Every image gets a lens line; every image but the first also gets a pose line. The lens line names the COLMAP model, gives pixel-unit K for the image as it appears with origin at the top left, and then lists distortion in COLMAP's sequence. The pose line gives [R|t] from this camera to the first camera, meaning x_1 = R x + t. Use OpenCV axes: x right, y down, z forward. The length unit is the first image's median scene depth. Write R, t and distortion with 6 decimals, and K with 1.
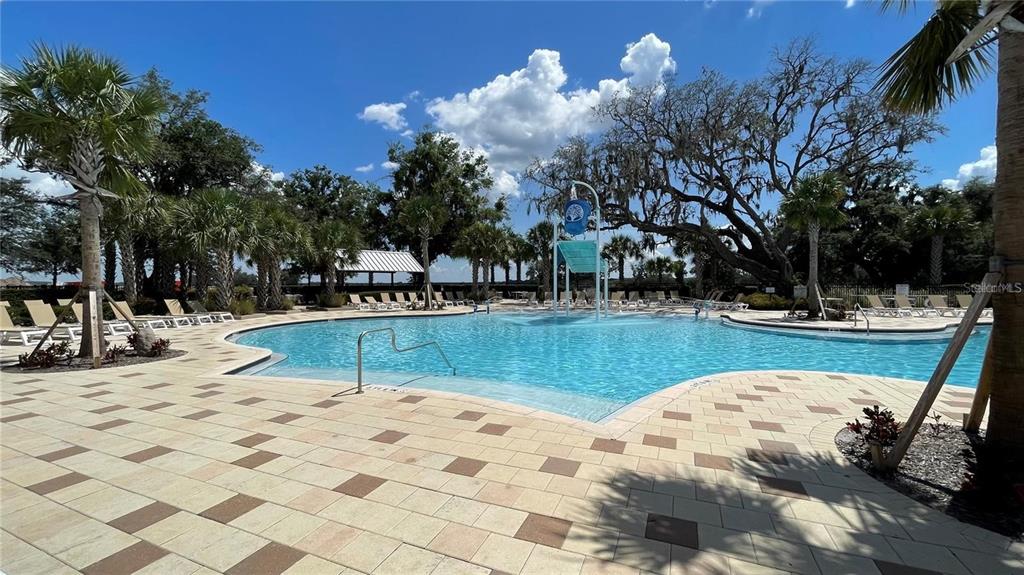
lens RADIAL K [[410.5, 0, 512.0], [0, 410.5, 287.5], [0, 0, 1]] dist [-0.001052, 0.000080]
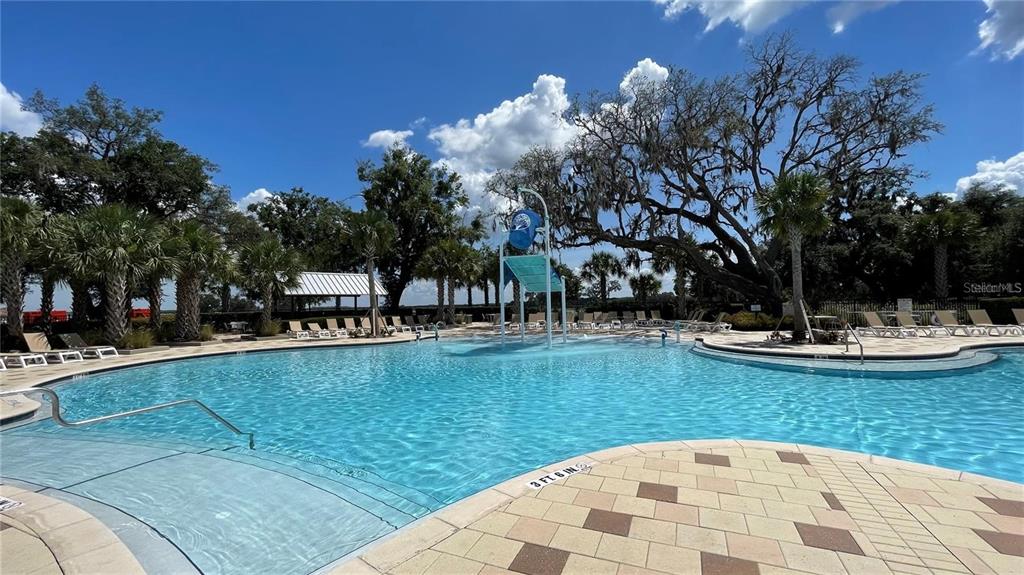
lens RADIAL K [[410.3, 0, 512.0], [0, 410.3, 287.5], [0, 0, 1]] dist [0.000013, -0.000173]
pose [[0.999806, -0.018773, -0.005926, 0.077251], [0.018441, 0.998484, -0.051863, -0.001114], [0.006890, 0.051744, 0.998637, 0.075926]]
